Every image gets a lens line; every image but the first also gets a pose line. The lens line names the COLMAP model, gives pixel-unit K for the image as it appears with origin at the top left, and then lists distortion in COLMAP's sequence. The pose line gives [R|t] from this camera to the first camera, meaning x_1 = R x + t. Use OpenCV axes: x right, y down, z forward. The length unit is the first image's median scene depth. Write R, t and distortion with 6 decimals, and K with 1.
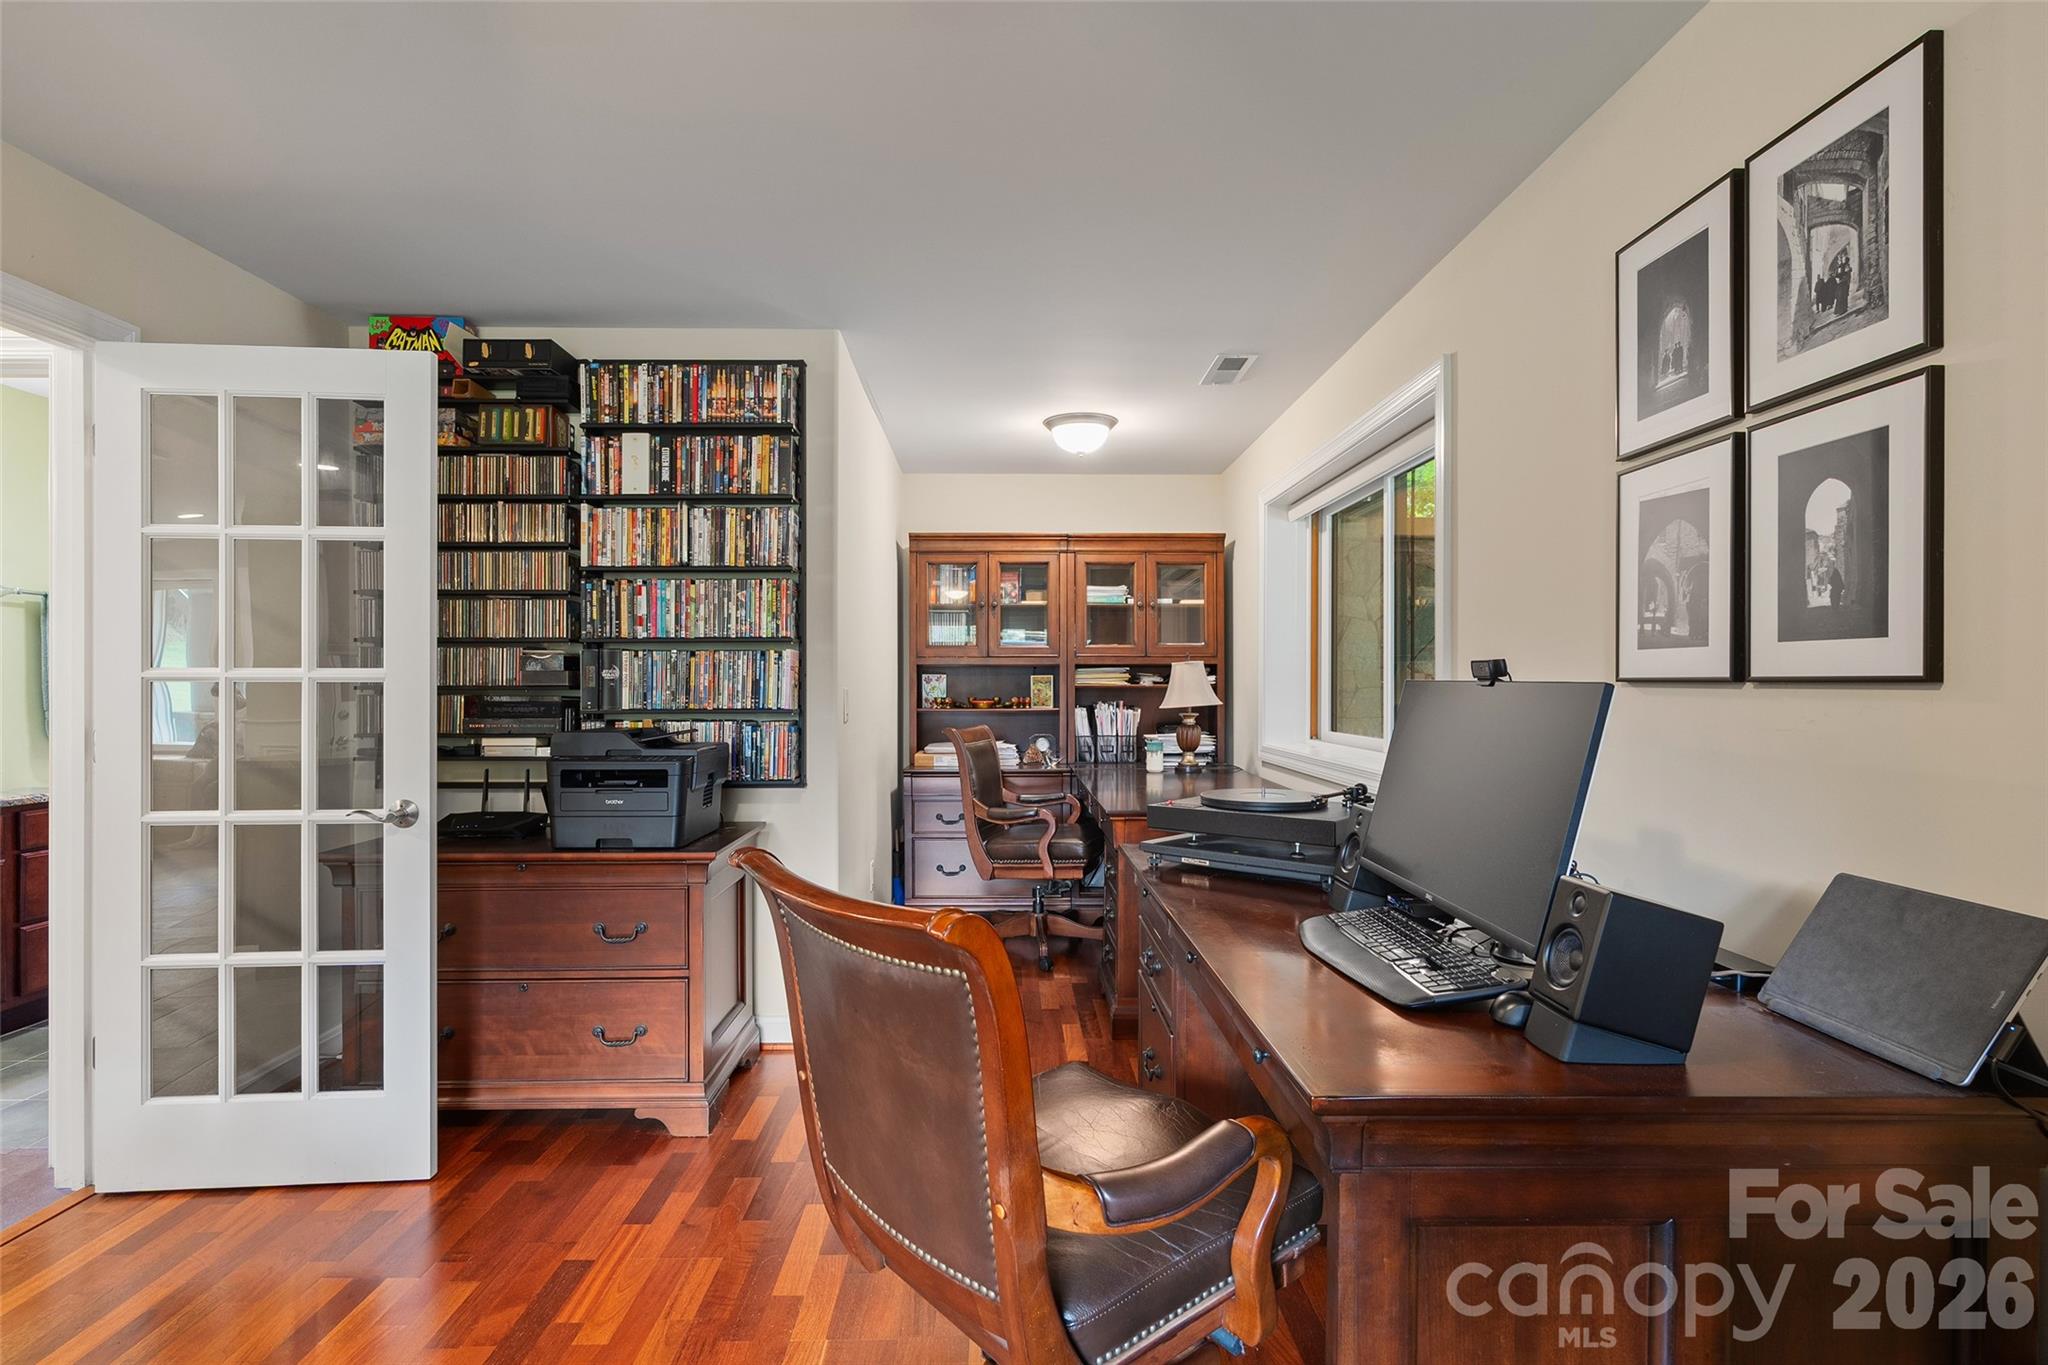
lens RADIAL K [[963.7, 0, 1015.3], [0, 963.7, 676.5], [0, 0, 1]] dist [-0.003393, 0.001477]
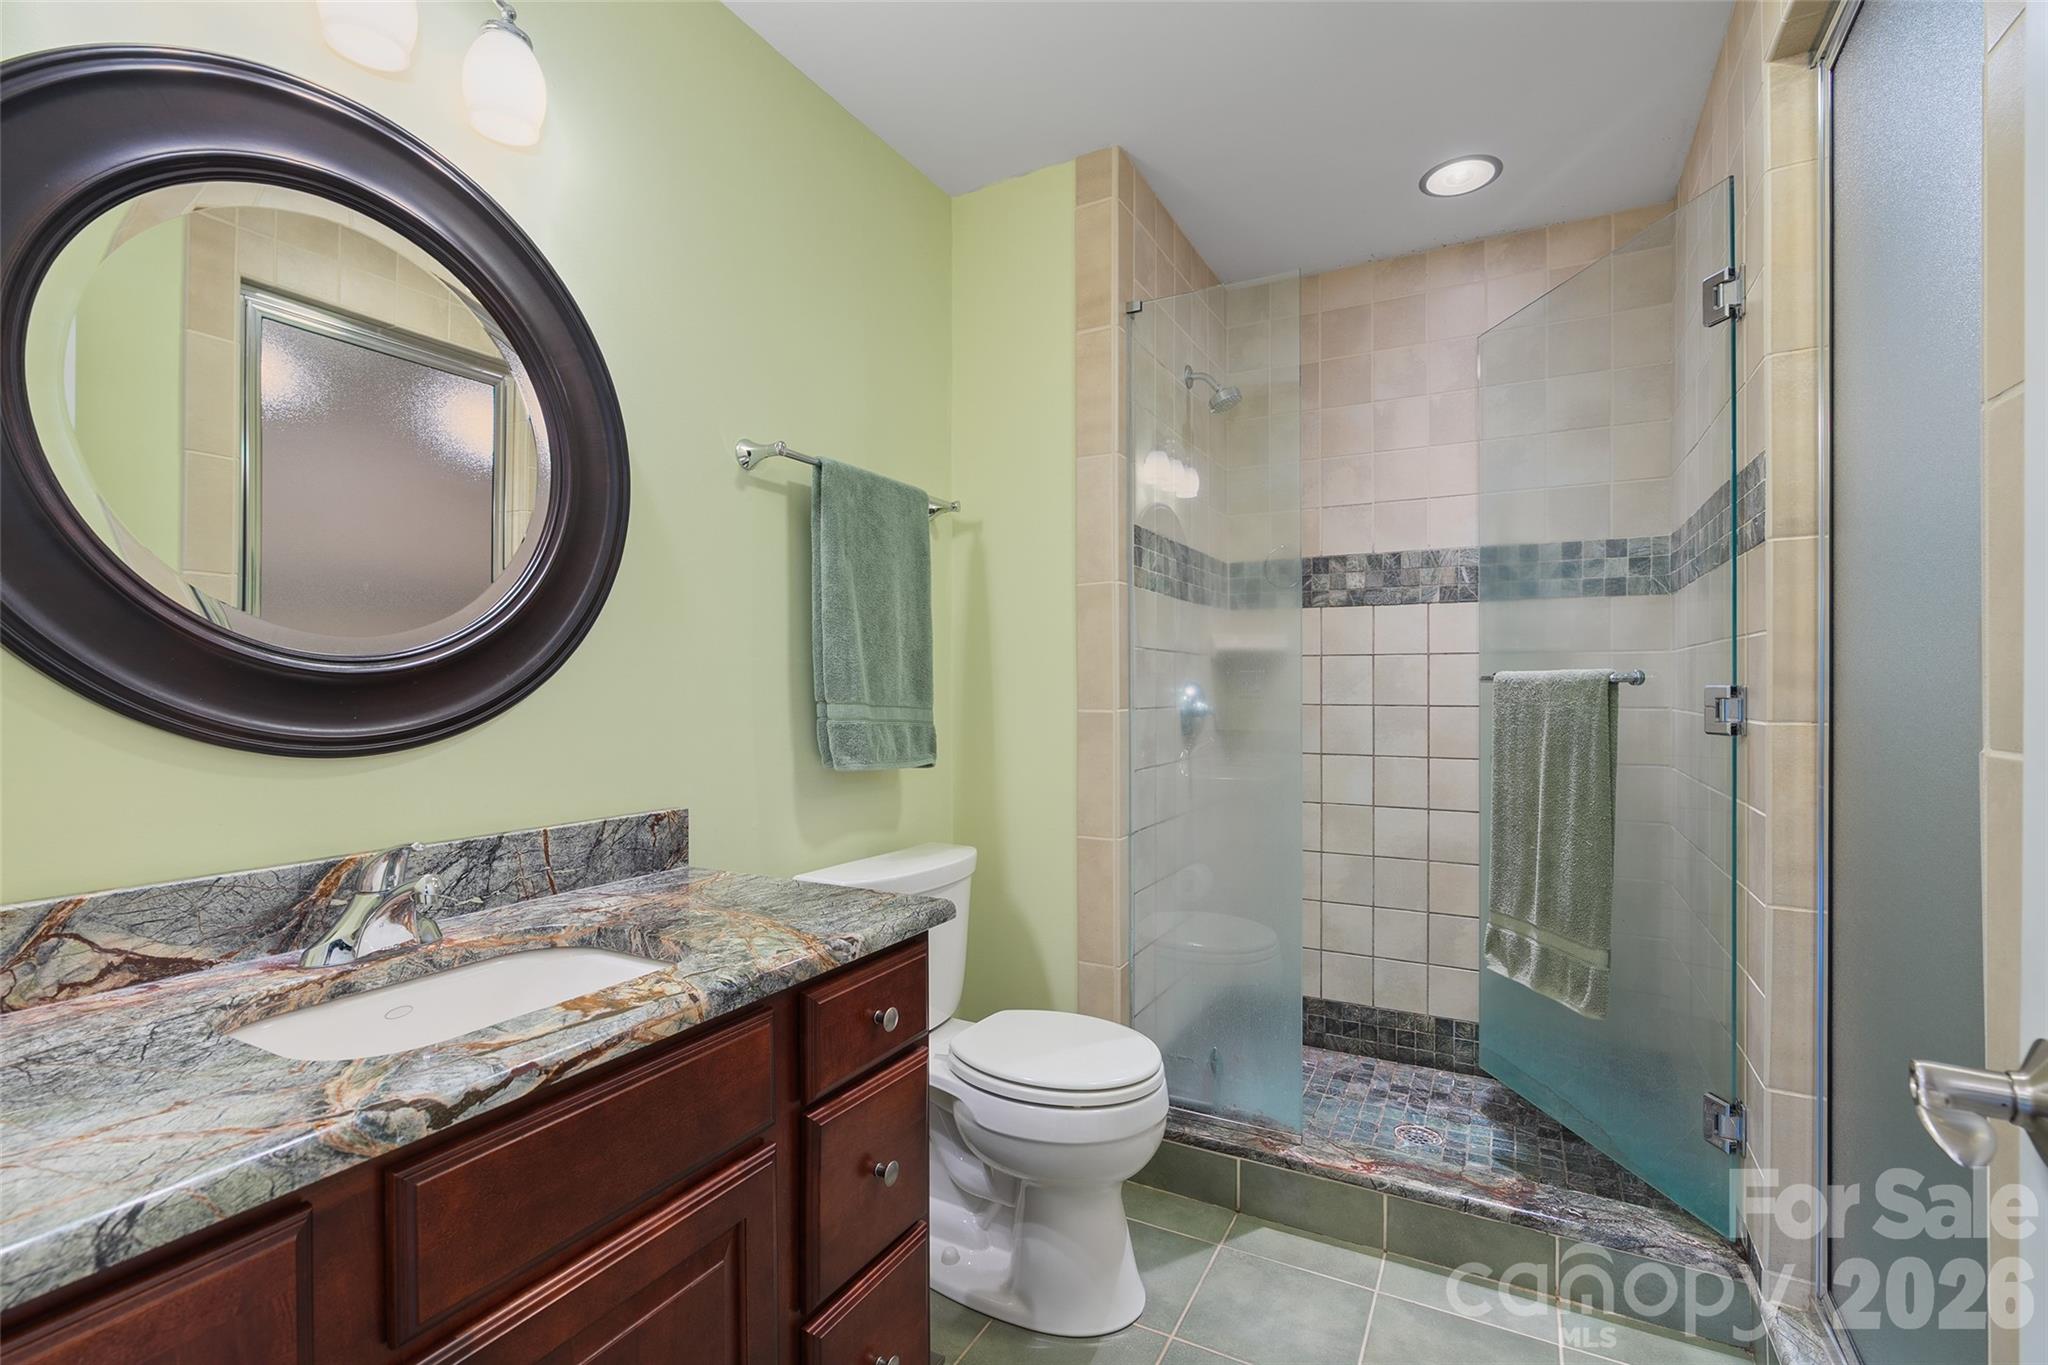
lens RADIAL K [[922.3, 0, 1018.6], [0, 922.3, 683.1], [0, 0, 1]] dist [-0.009890, 0.003490]
pose [[0.873877, 0.000707, -0.486147, -0.799749], [0.001742, 0.999988, 0.004586, 0.023206], [0.486144, -0.004854, 0.873865, 0.741301]]
